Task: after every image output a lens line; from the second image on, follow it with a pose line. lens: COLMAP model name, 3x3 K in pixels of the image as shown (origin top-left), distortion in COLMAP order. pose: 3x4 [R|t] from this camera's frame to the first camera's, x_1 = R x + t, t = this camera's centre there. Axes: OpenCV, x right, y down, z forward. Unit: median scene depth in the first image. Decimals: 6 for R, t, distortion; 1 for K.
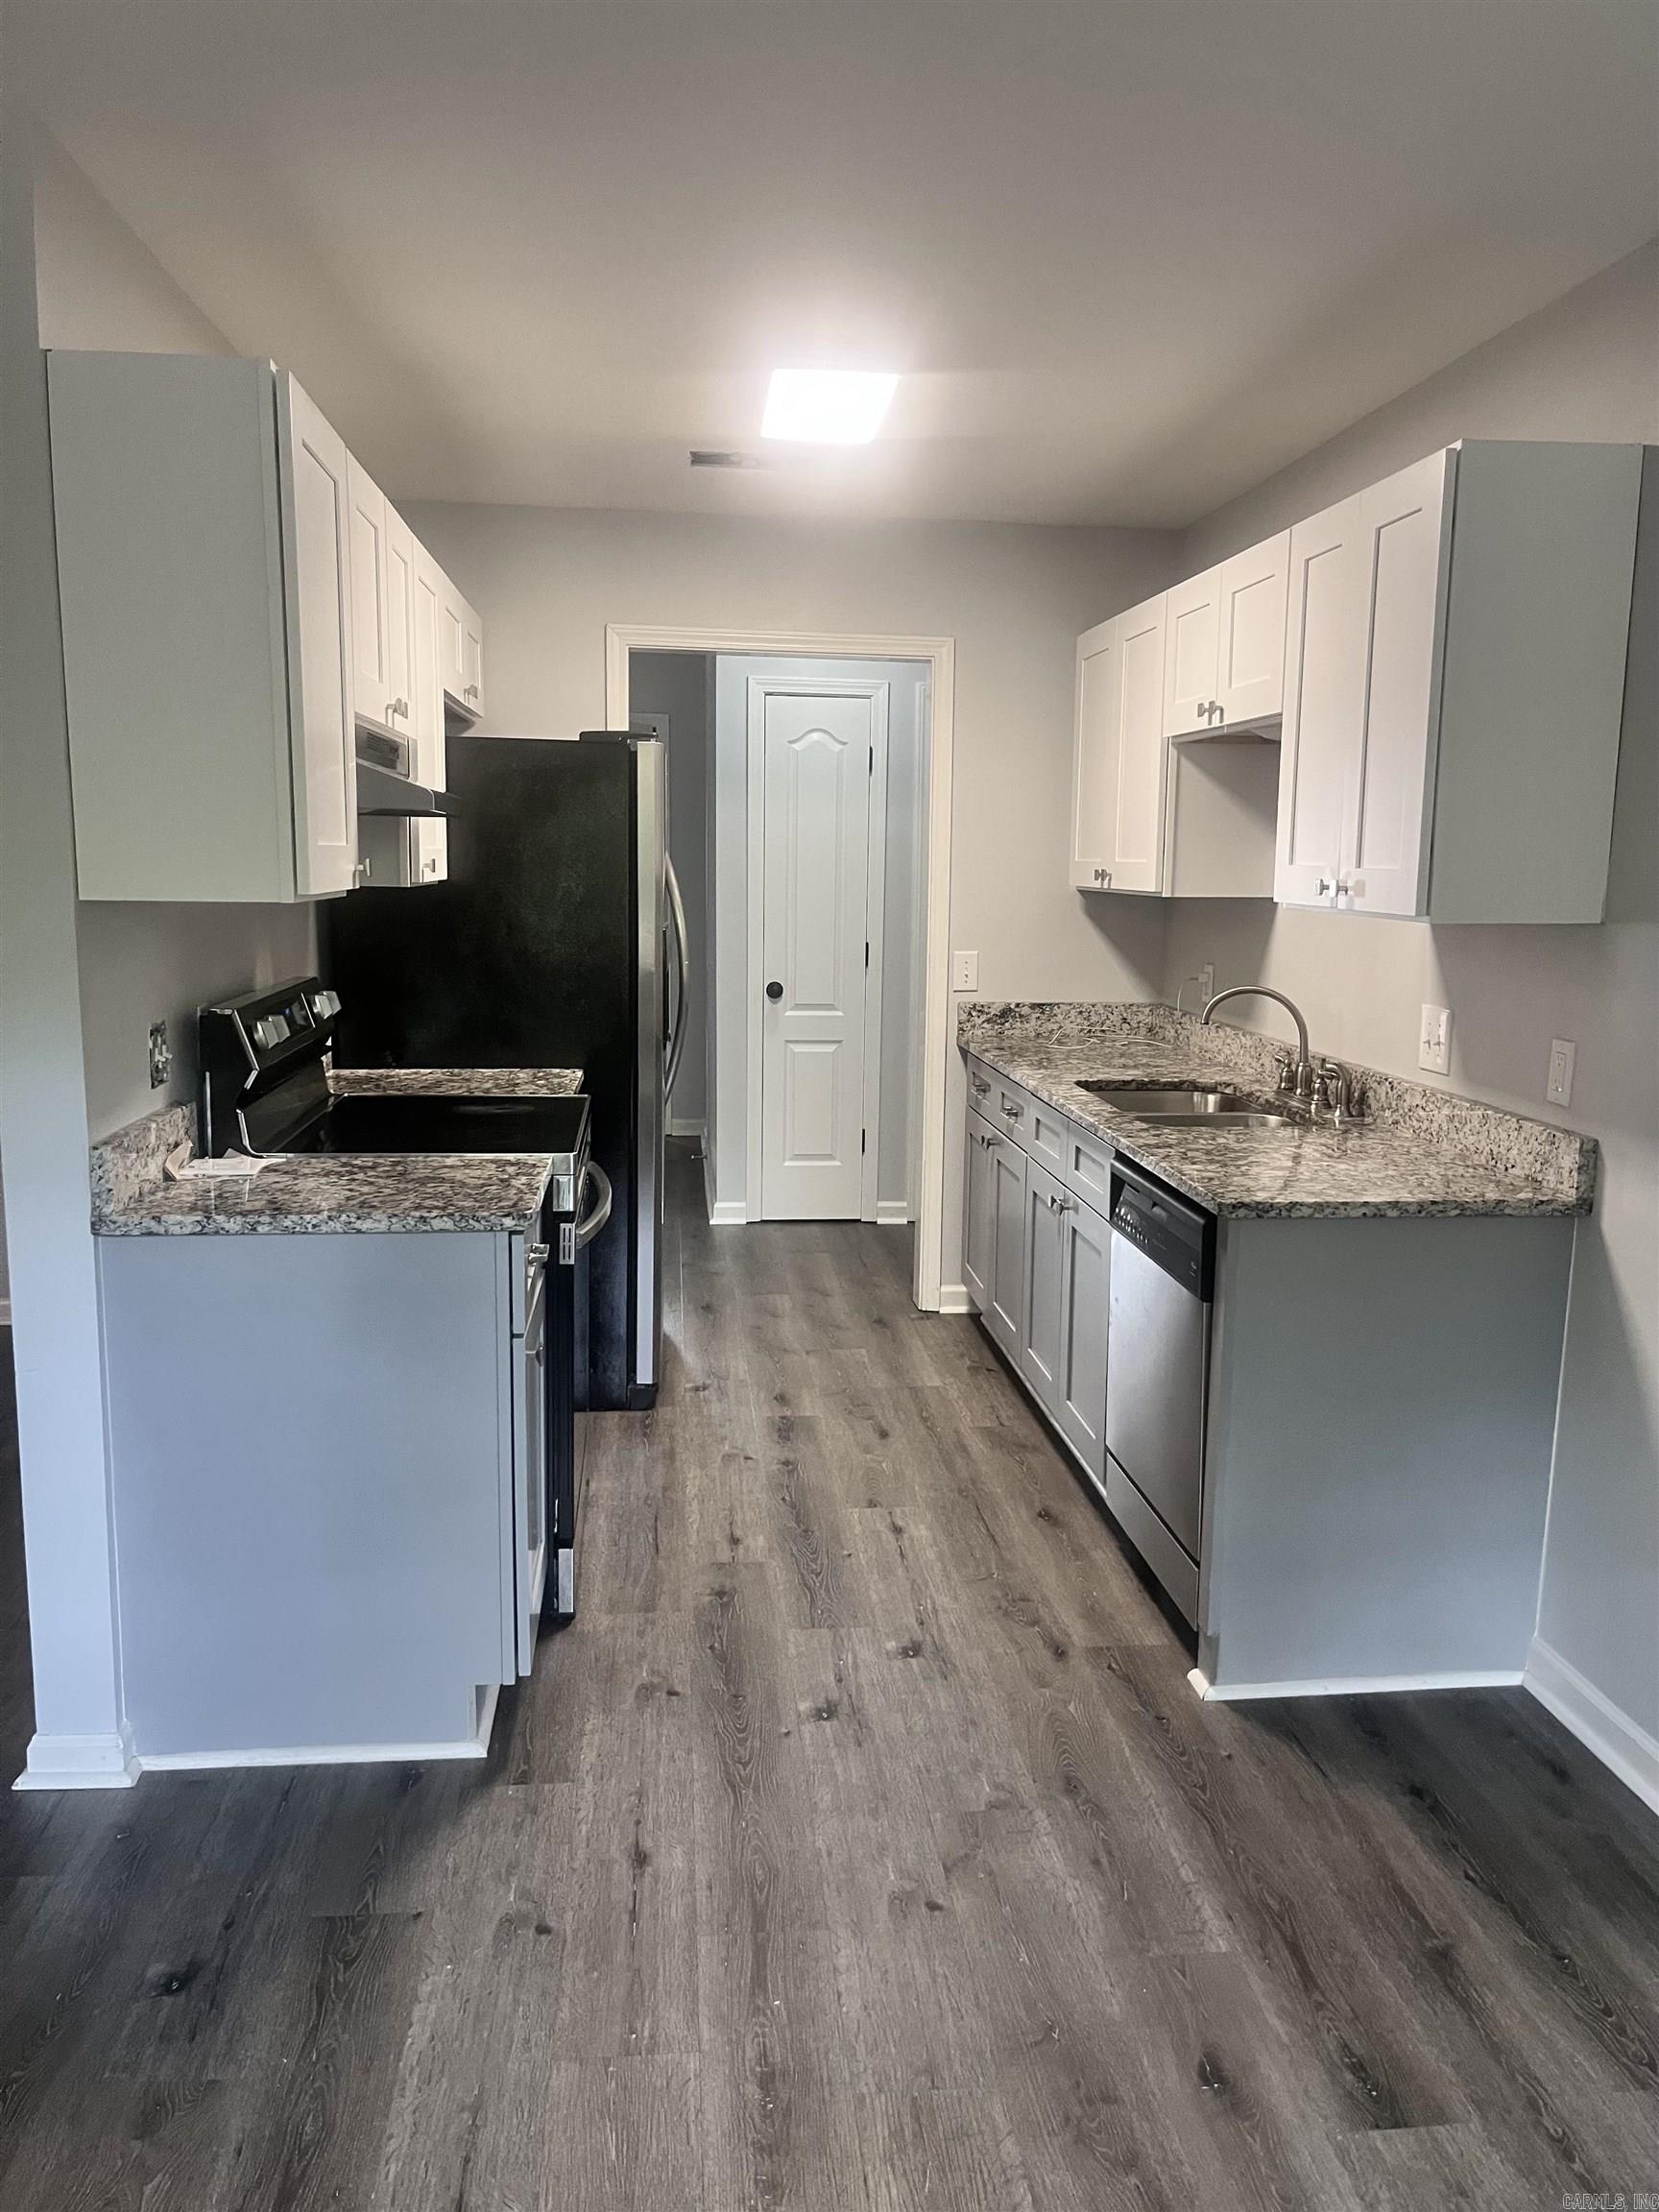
lens RADIAL K [[1685.6, 0, 846.2], [0, 1685.6, 1113.9], [0, 0, 1]] dist [0.030061, -0.025185]
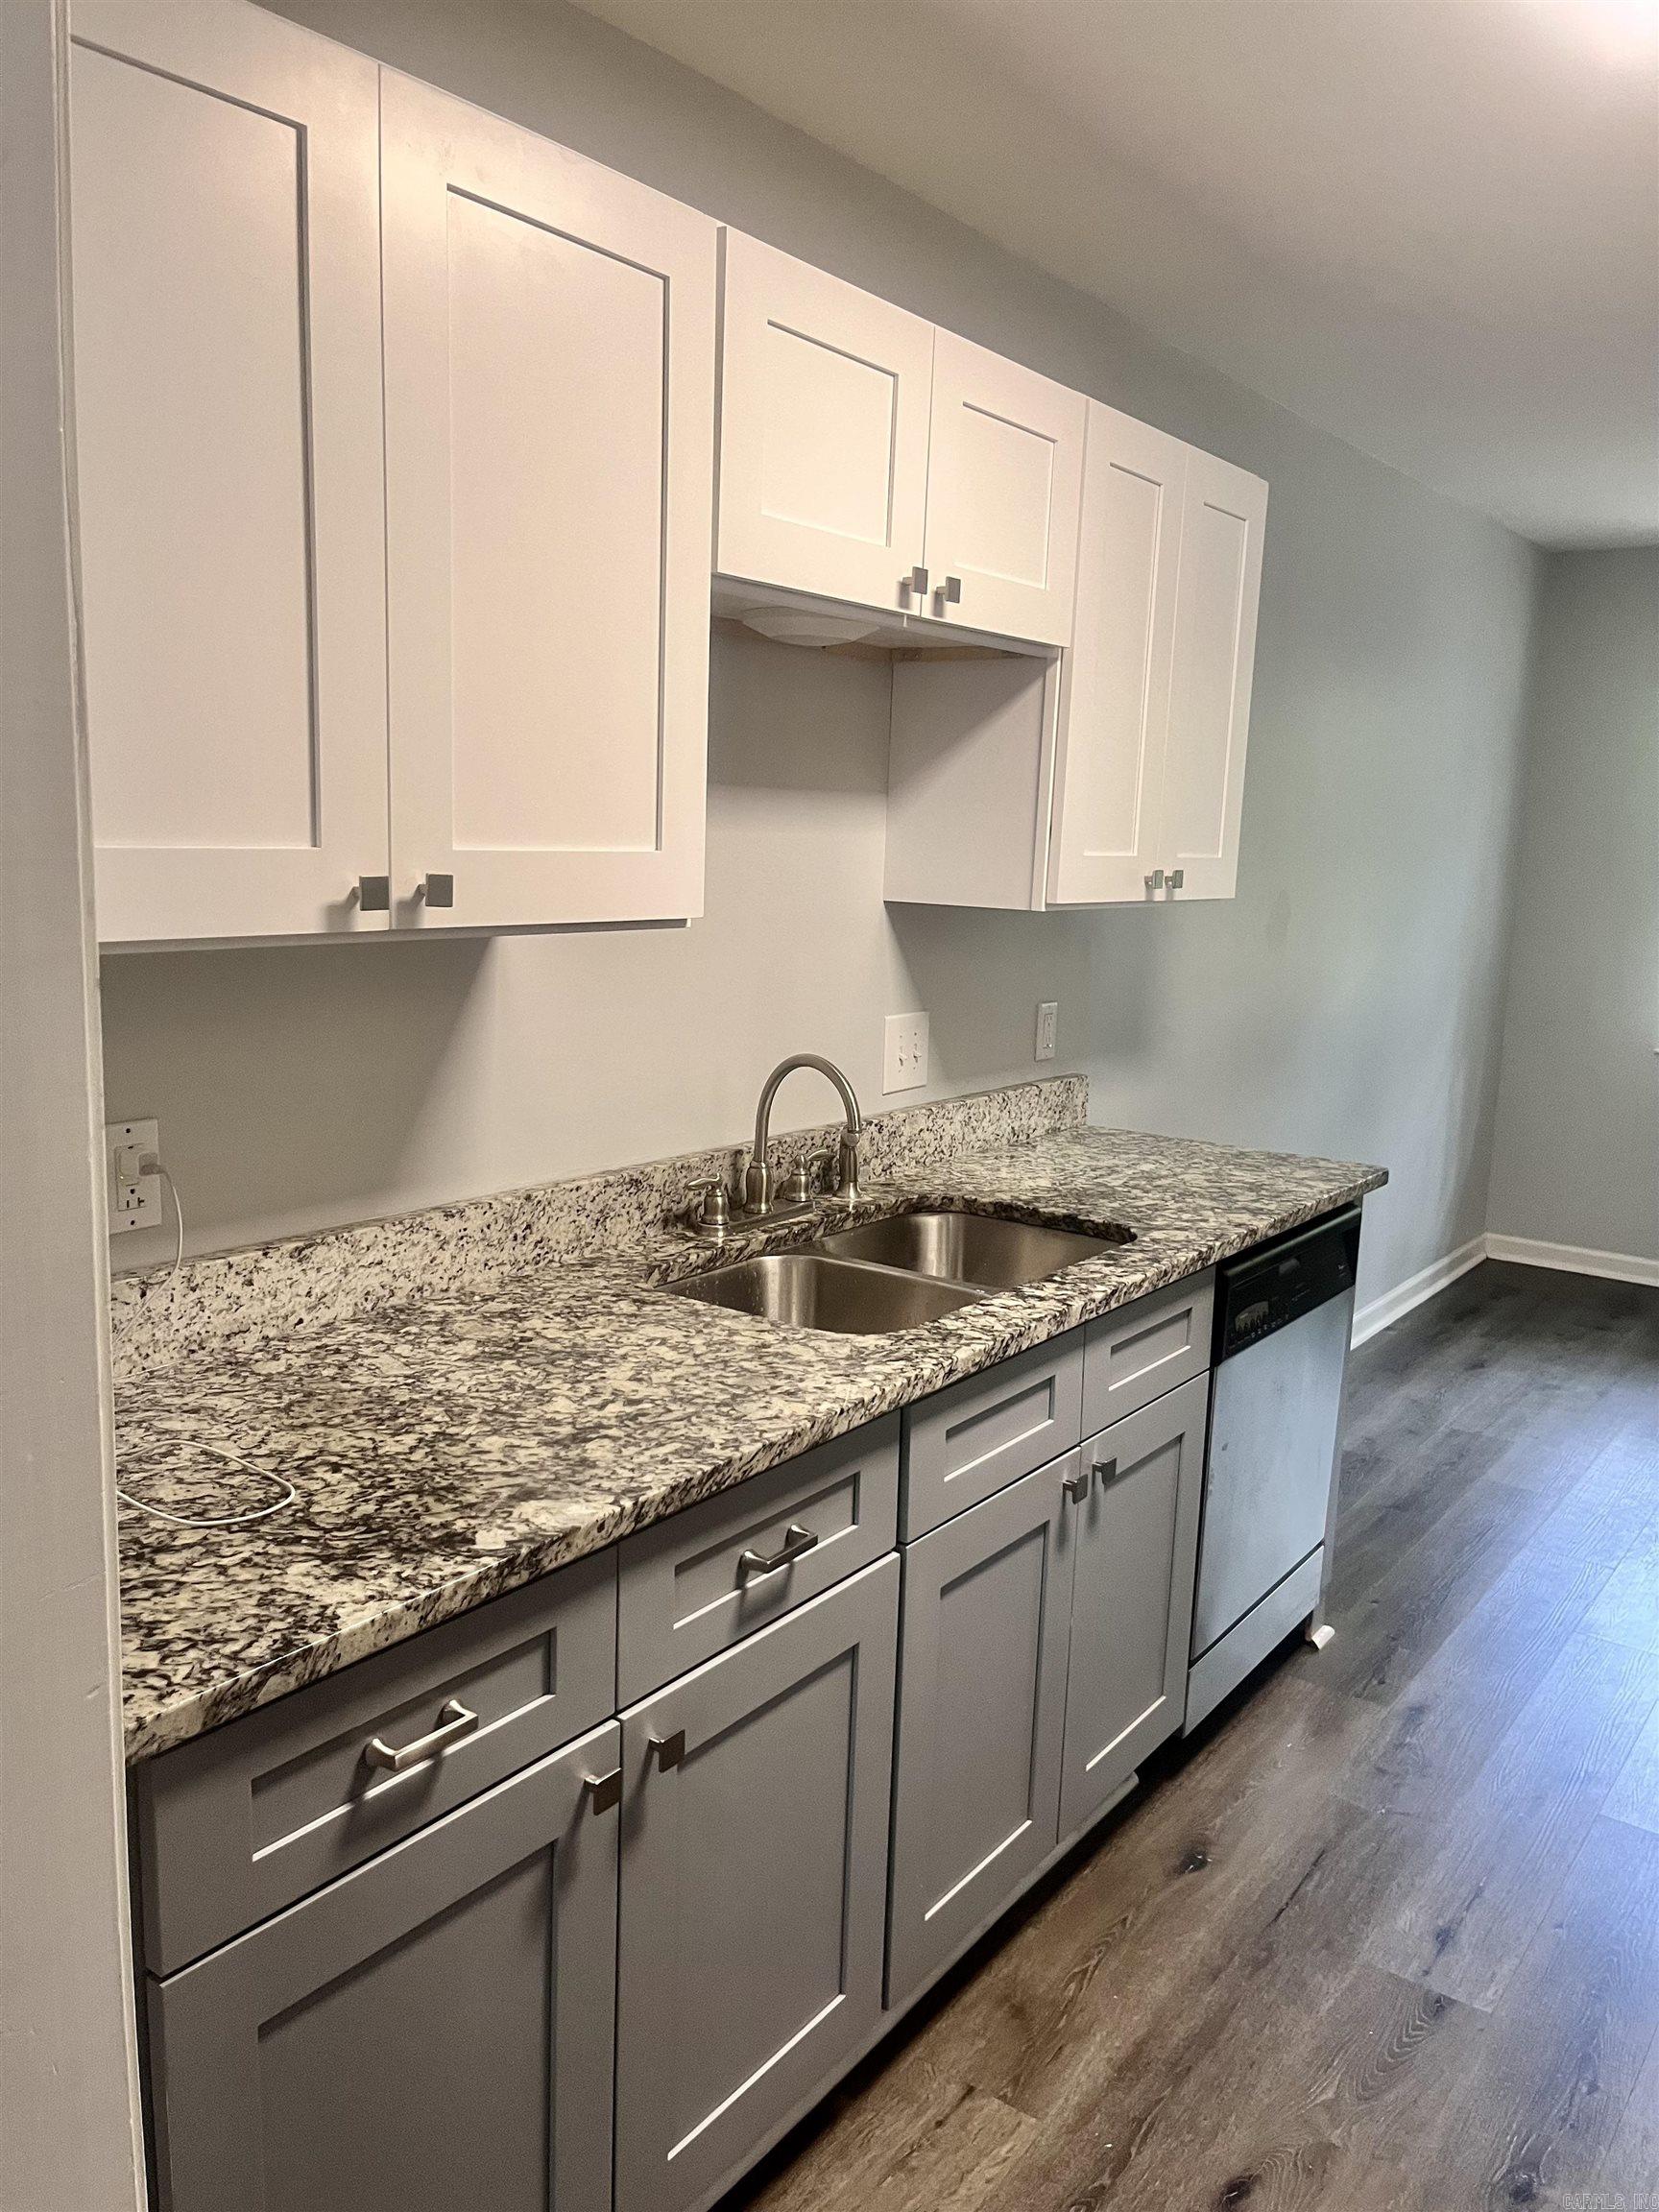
lens RADIAL K [[1685.6, 0, 852.6], [0, 1685.6, 1103.1], [0, 0, 1]] dist [0.030061, -0.025185]
pose [[-0.744196, -0.149282, 0.651066, -0.196033], [0.057223, 0.956875, 0.284808, -0.278991], [-0.665506, 0.249209, -0.703560, 1.730968]]
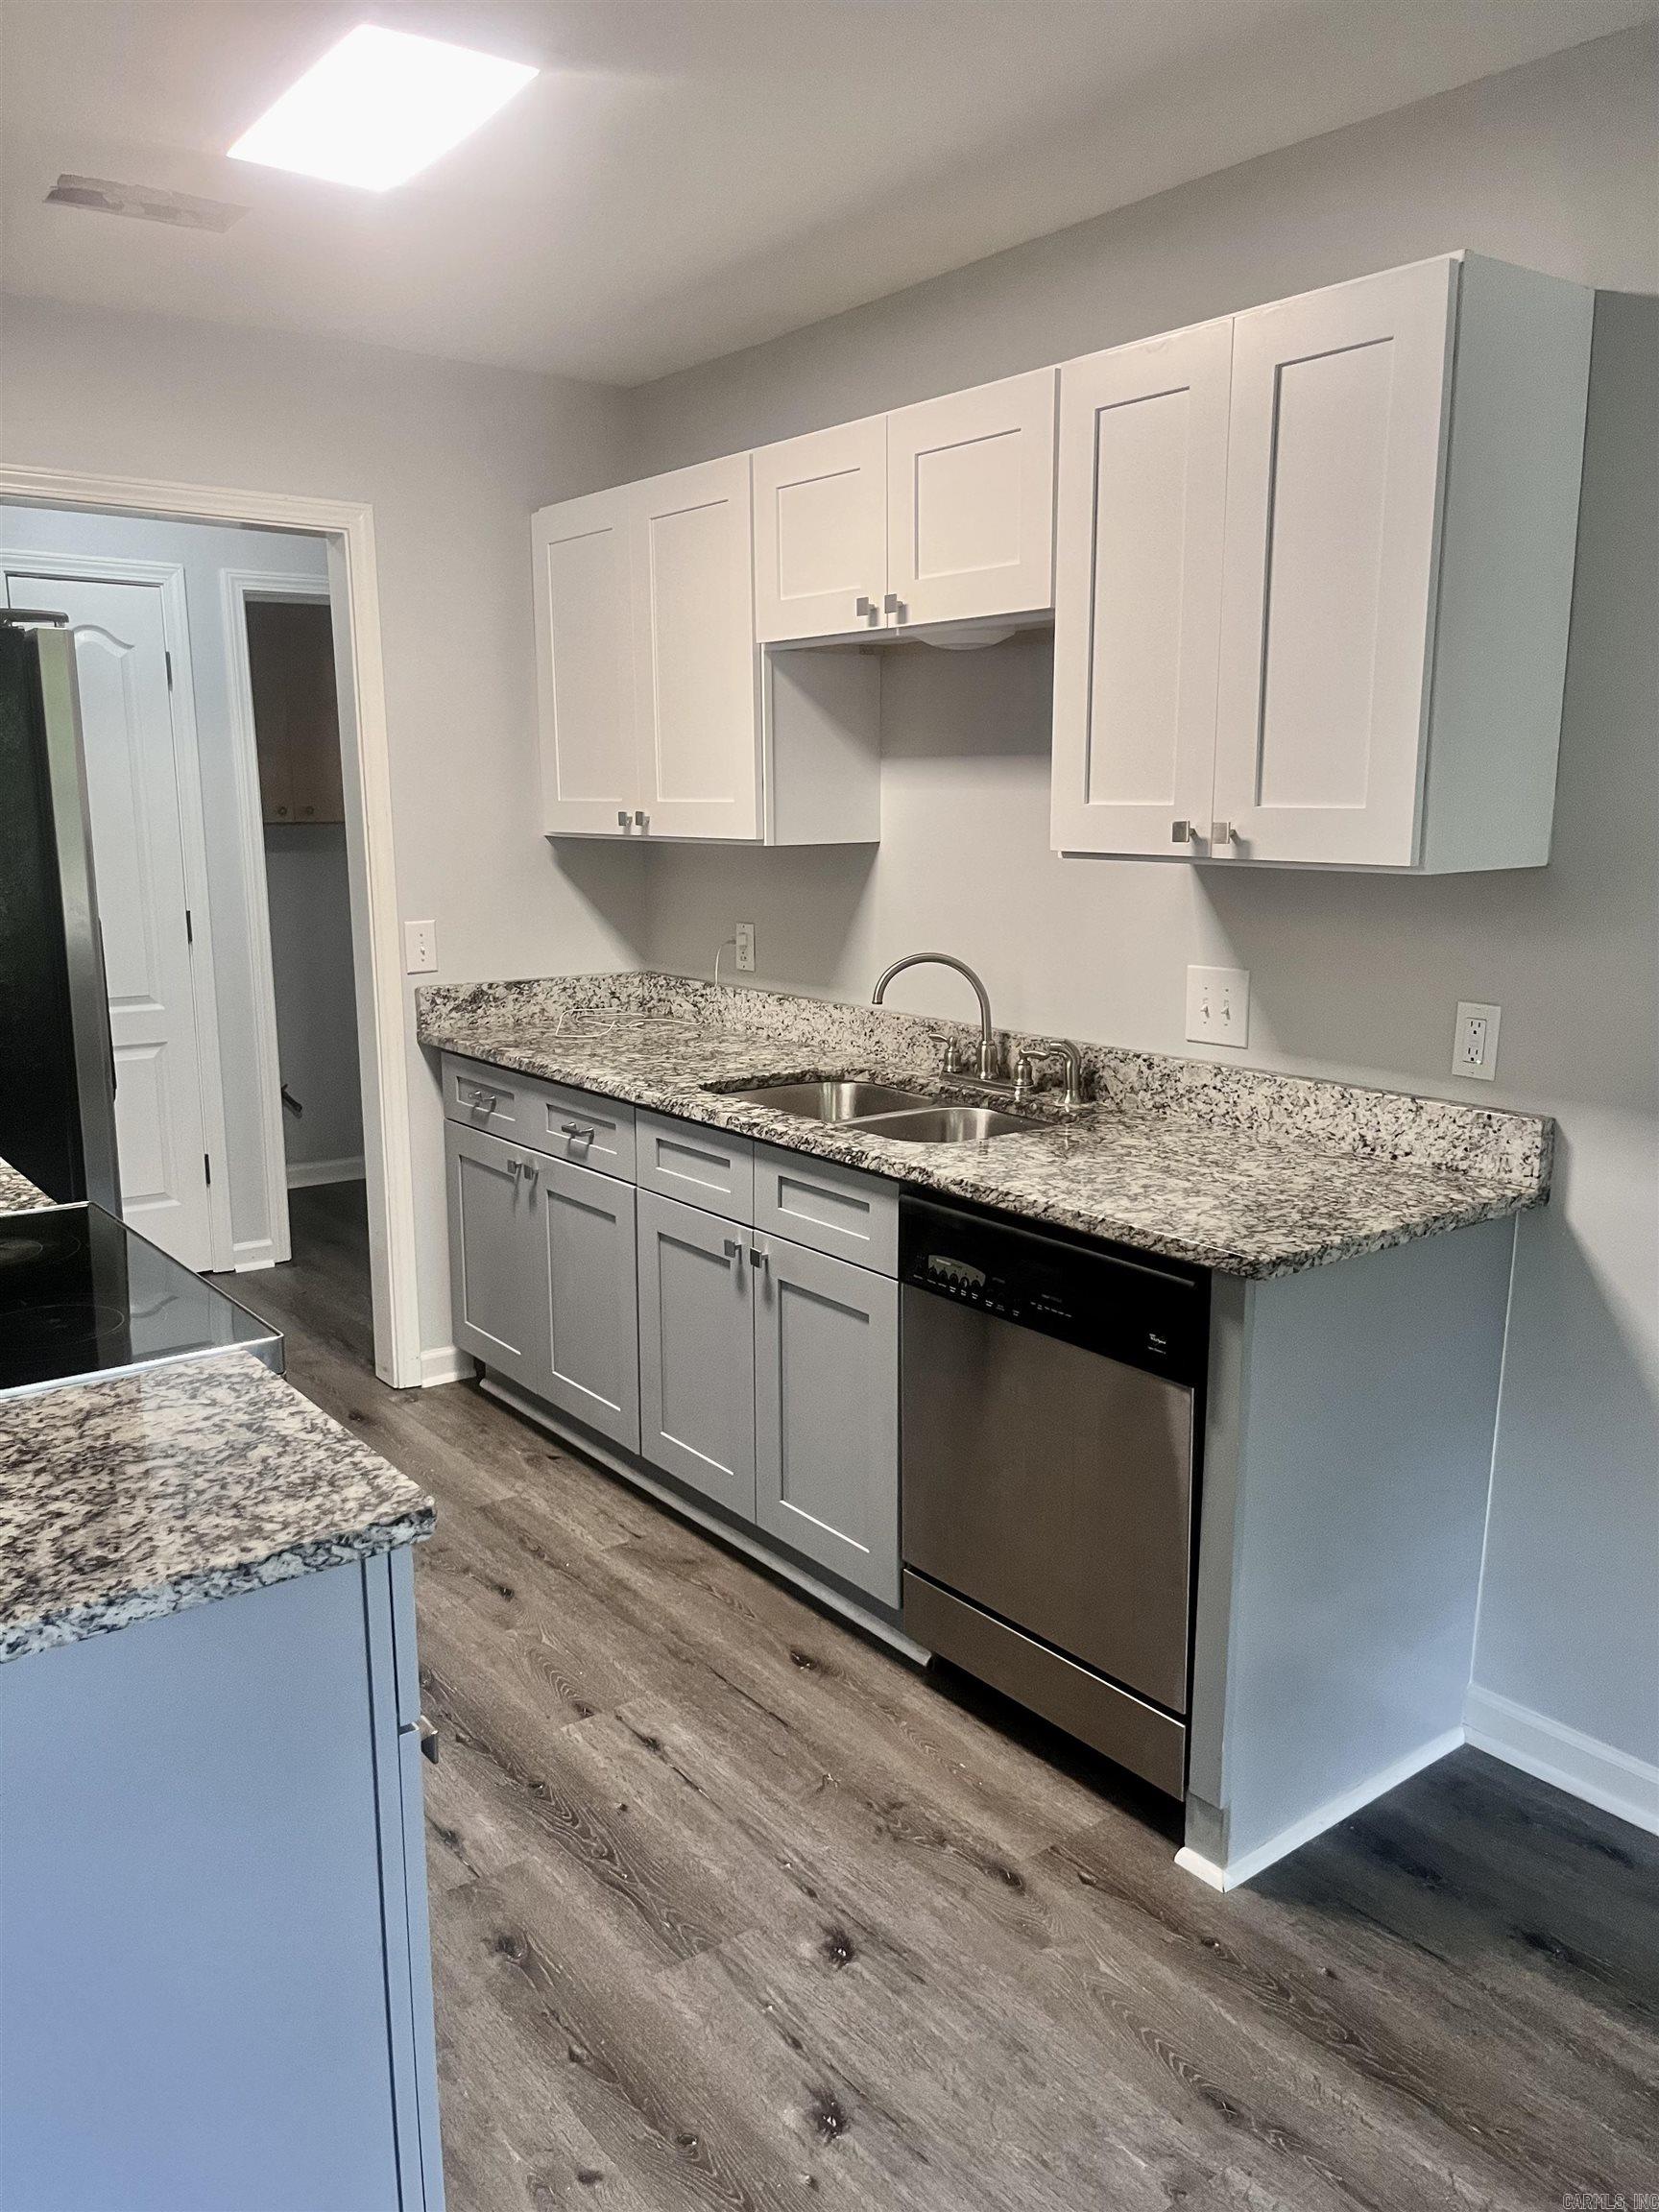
lens RADIAL K [[1685.6, 0, 819.7], [0, 1685.6, 1120.2], [0, 0, 1]] dist [0.030061, -0.025185]
pose [[0.860173, -0.115669, 0.496713, -0.268920], [0.093769, 0.993207, 0.068904, -0.068933], [-0.501308, -0.012693, 0.865176, 0.391635]]
